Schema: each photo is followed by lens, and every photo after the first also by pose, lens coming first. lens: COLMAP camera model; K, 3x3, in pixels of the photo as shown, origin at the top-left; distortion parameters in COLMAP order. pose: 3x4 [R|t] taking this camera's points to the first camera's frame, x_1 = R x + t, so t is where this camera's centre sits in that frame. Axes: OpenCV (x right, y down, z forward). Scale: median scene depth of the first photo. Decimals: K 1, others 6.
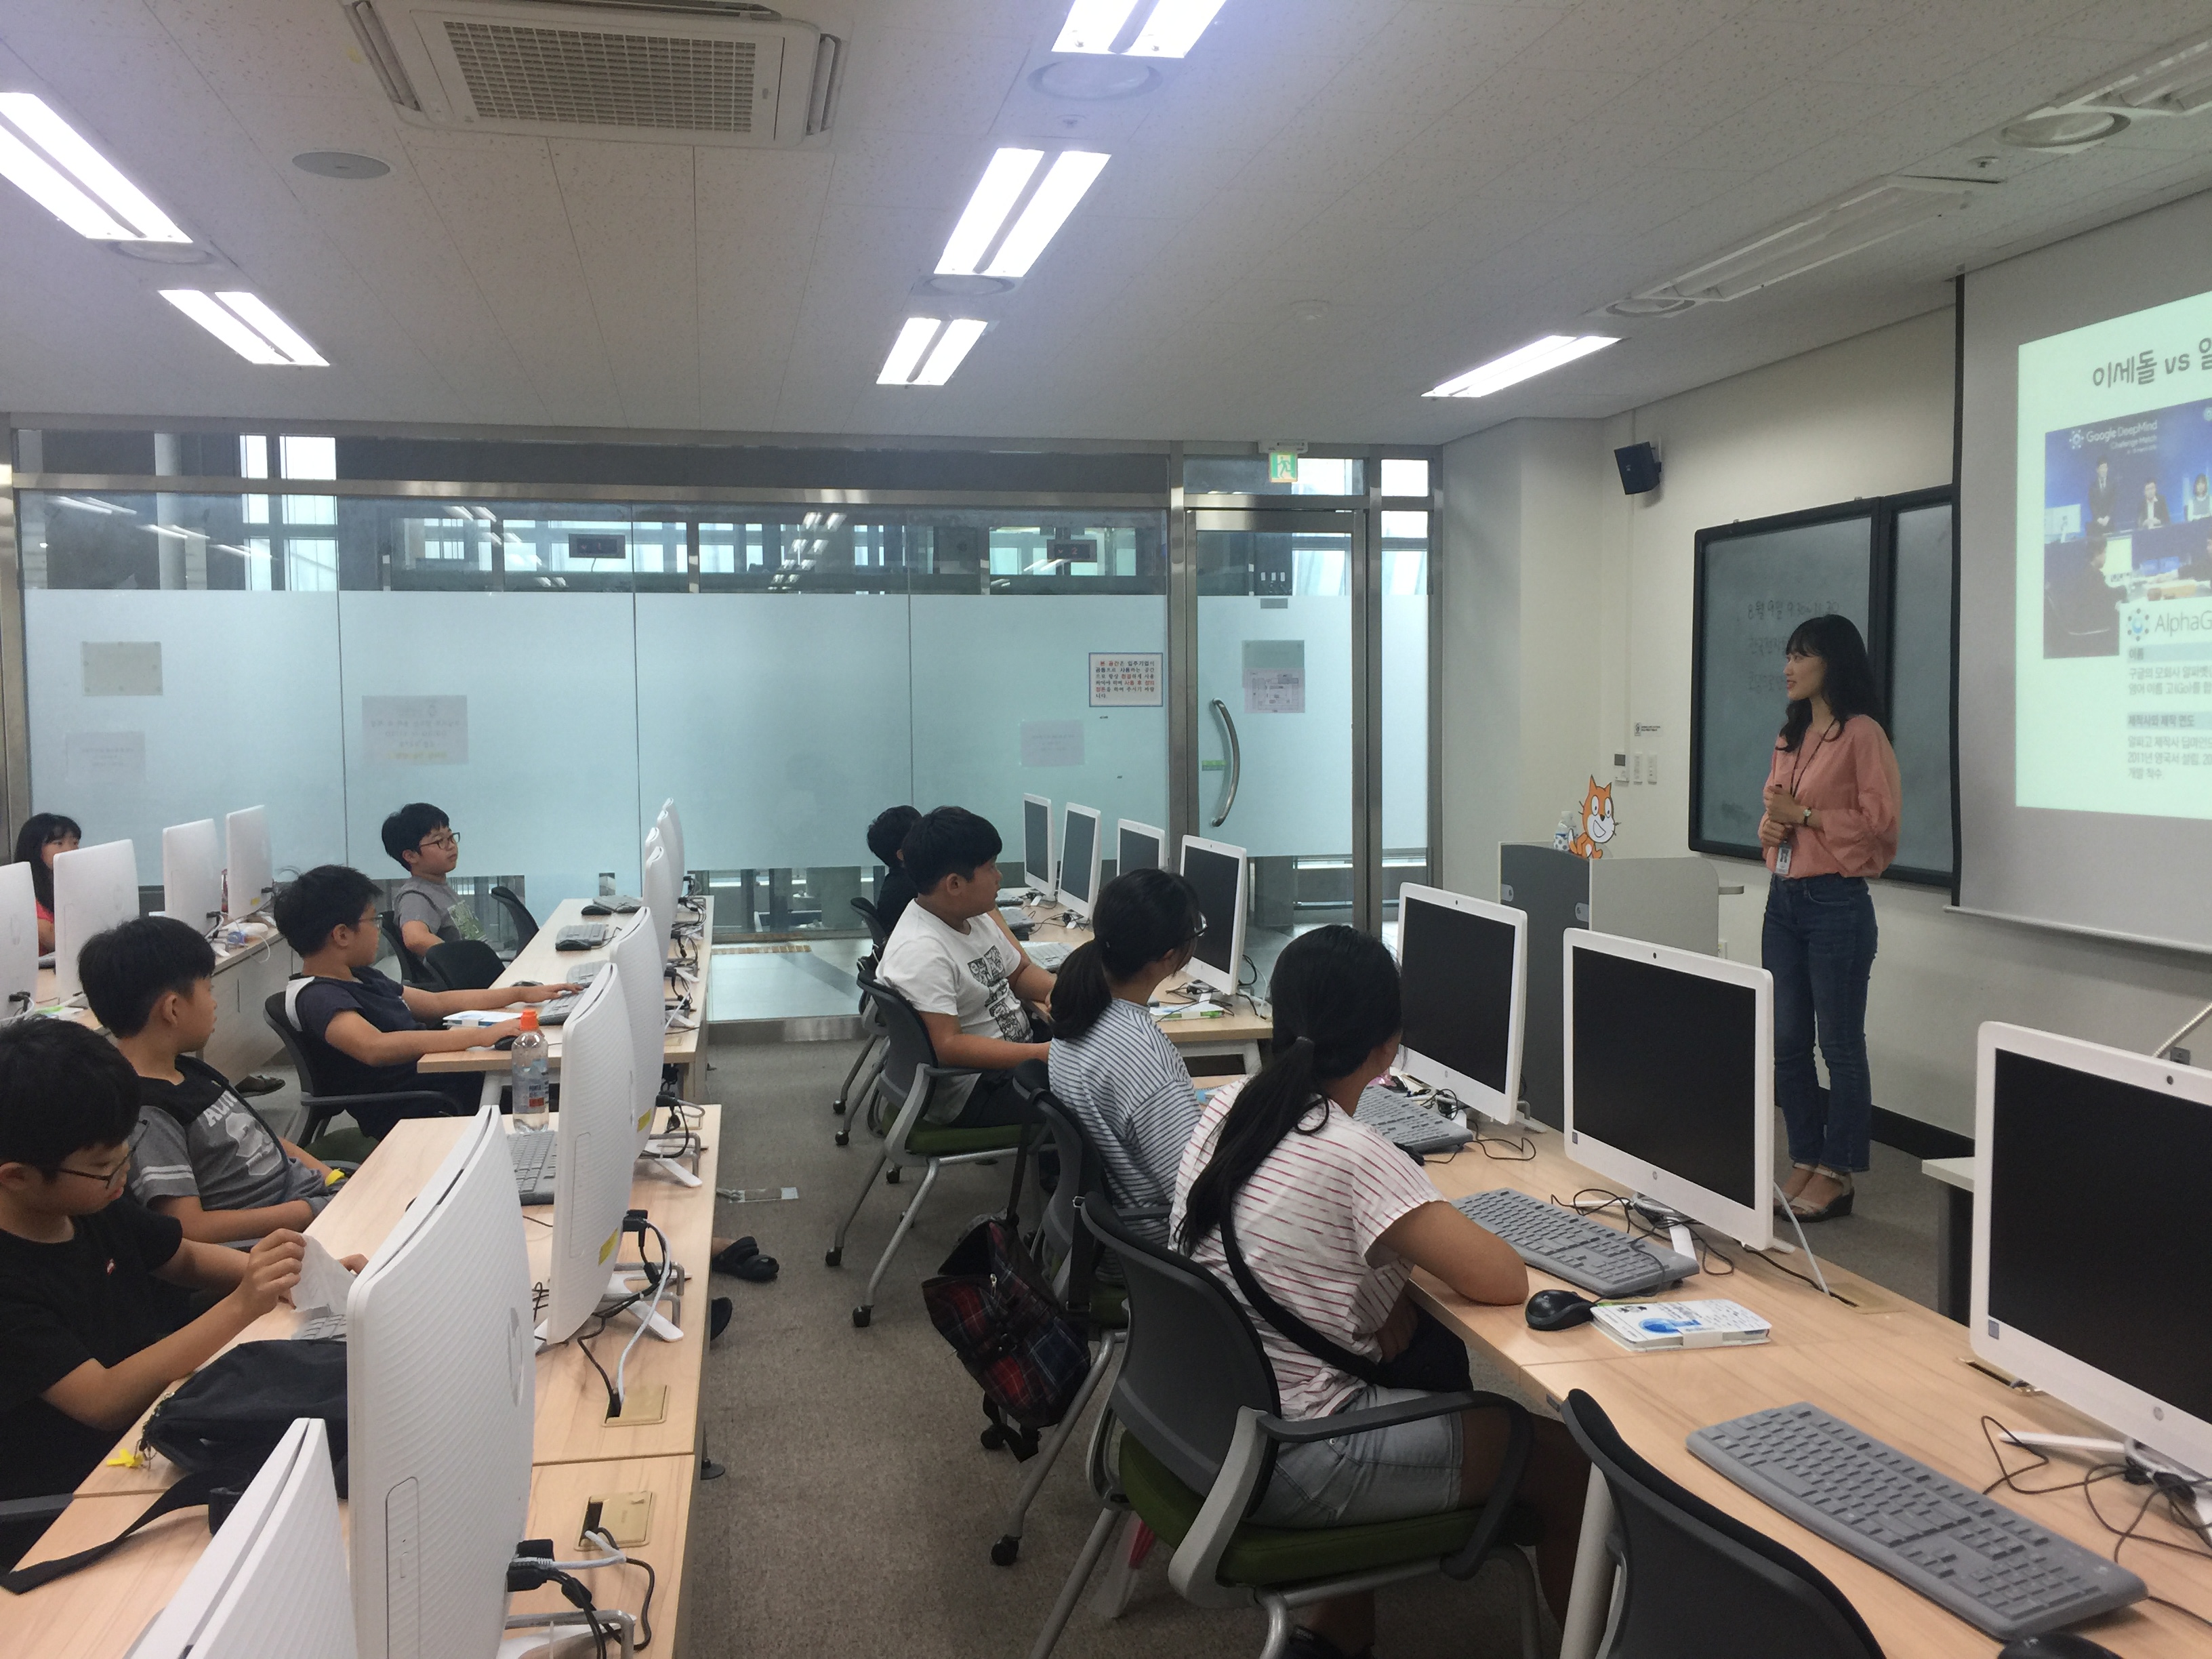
lens RADIAL K [[1920.0, 0, 1106.0], [0, 1920.0, 829.5], [0, 0, 1]] dist [0.000829, -0.003064]
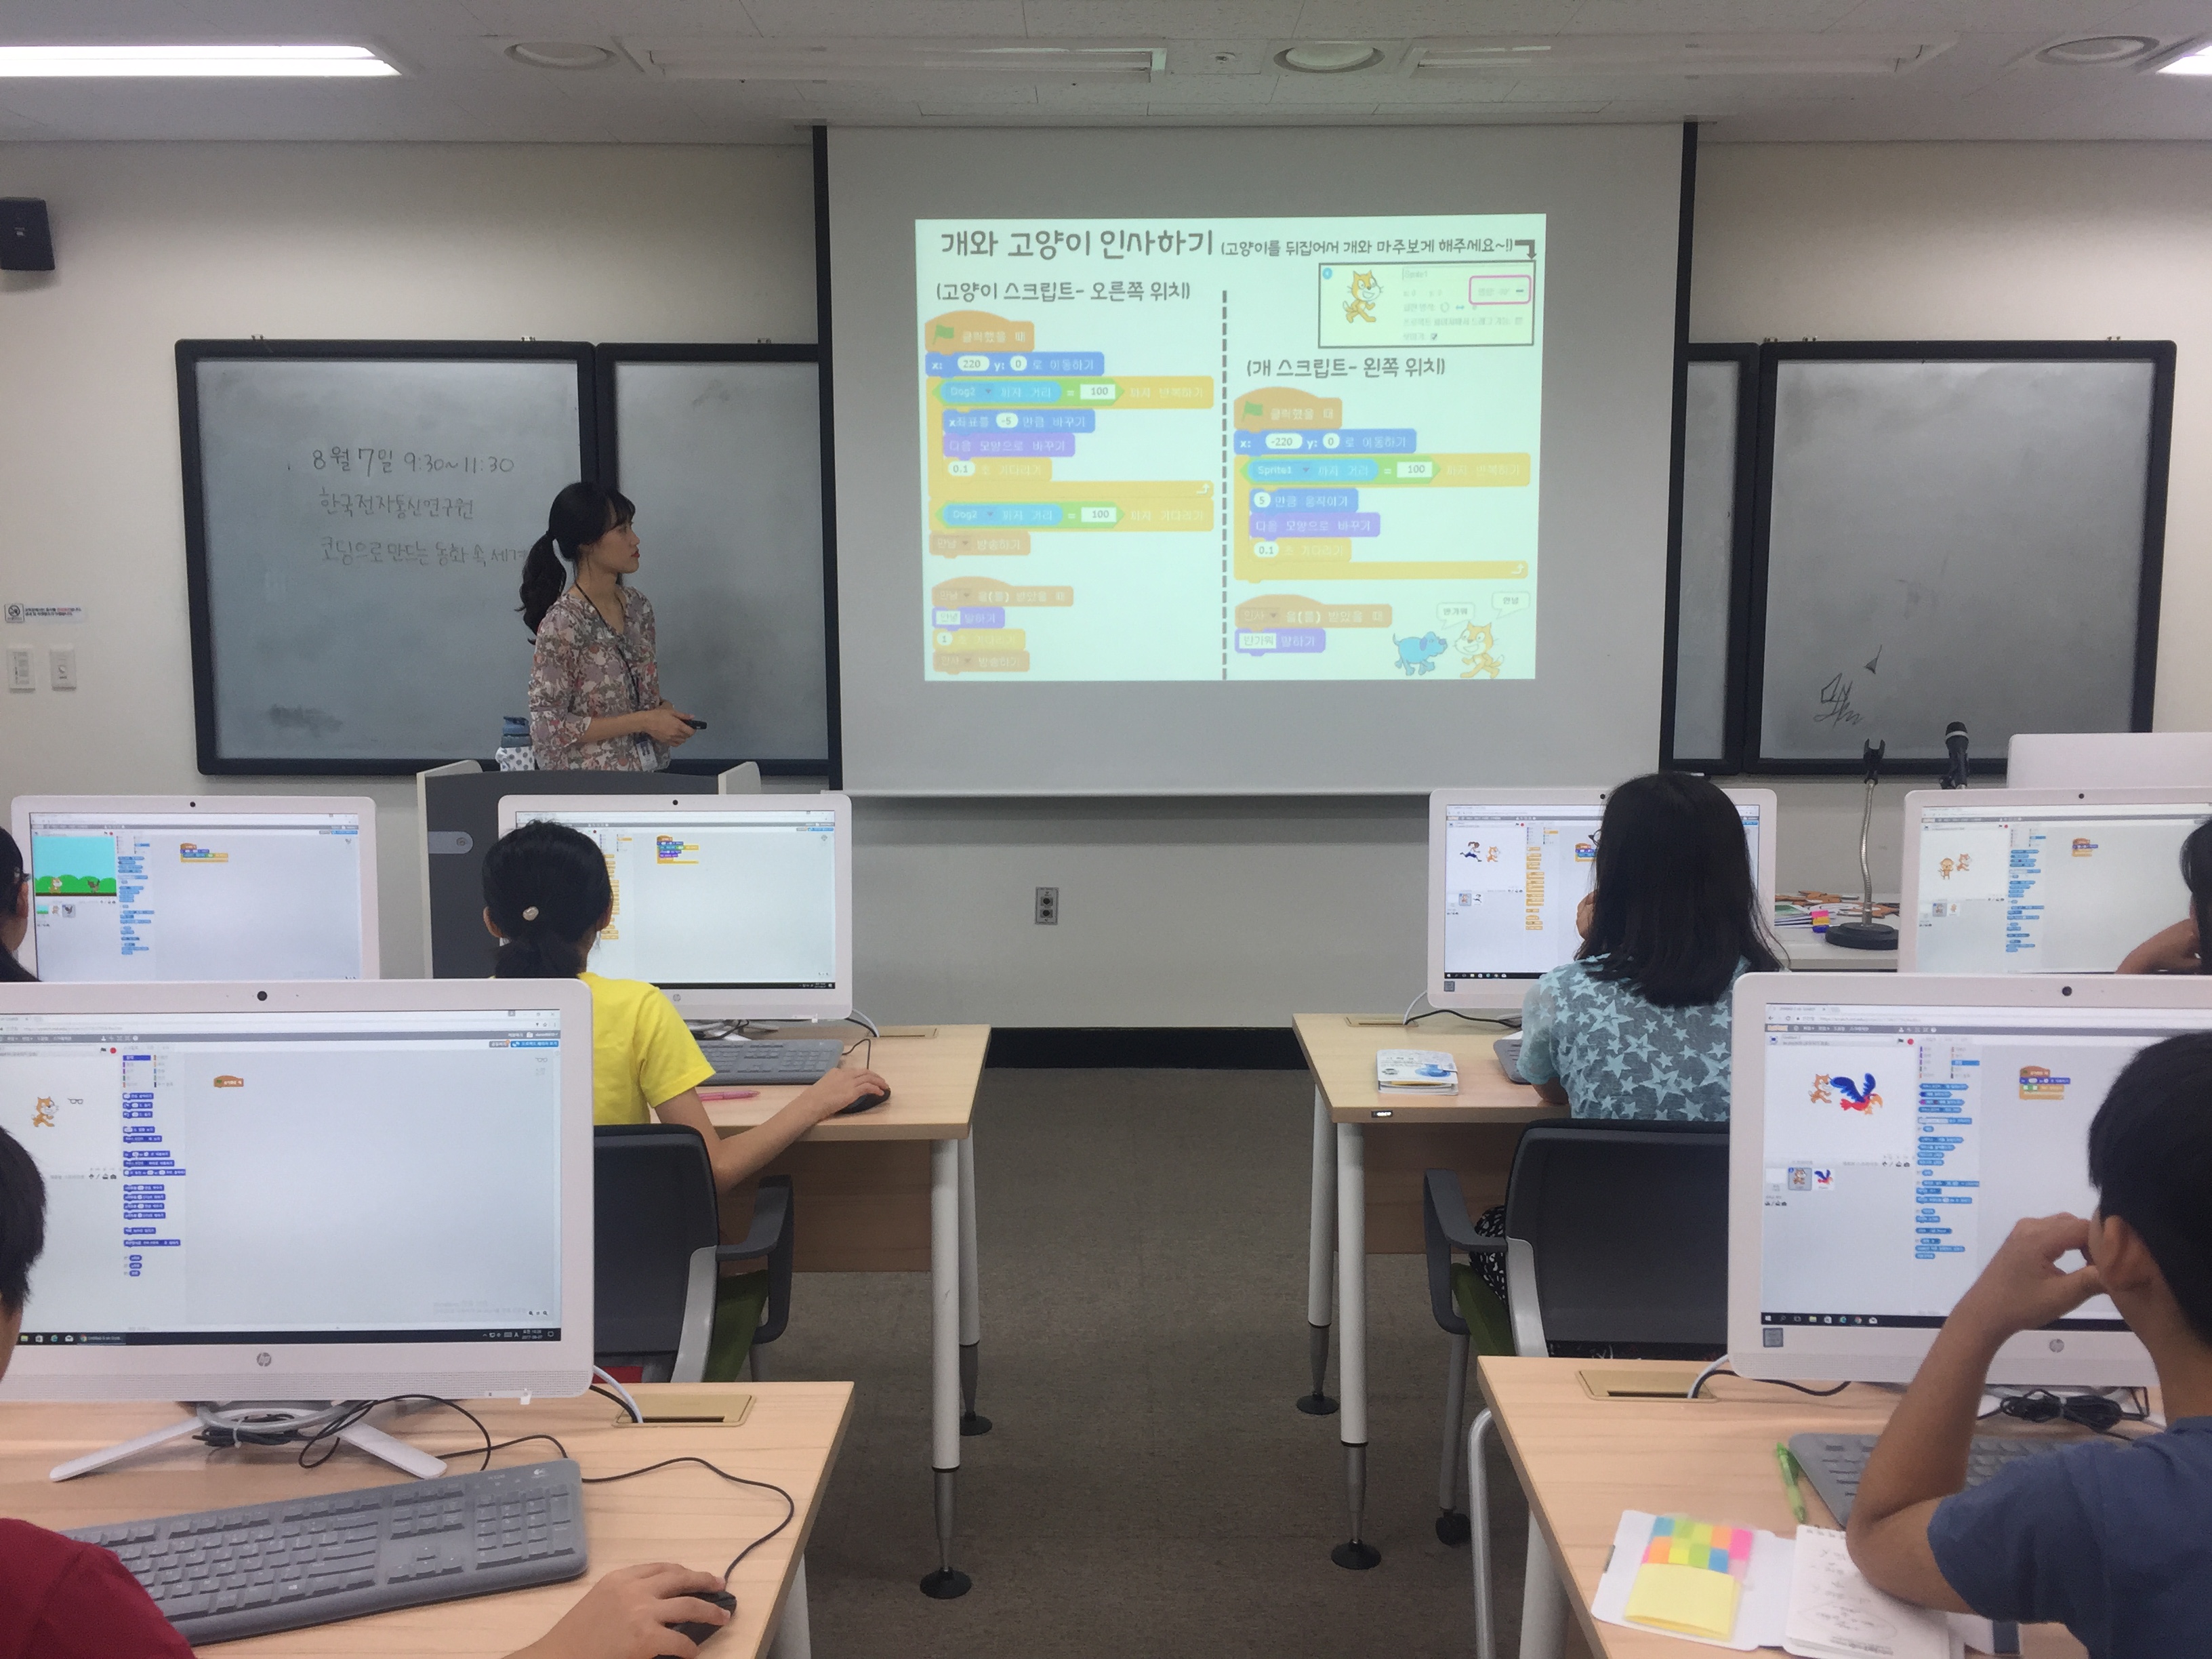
lens RADIAL K [[1920.0, 0, 1106.0], [0, 1920.0, 829.5], [0, 0, 1]] dist [0.000829, -0.003064]
pose [[0.171198, -0.107501, 0.979354, -0.432578], [0.056658, 0.993459, 0.099145, -0.026083], [-0.983606, 0.038515, 0.176169, 0.617955]]
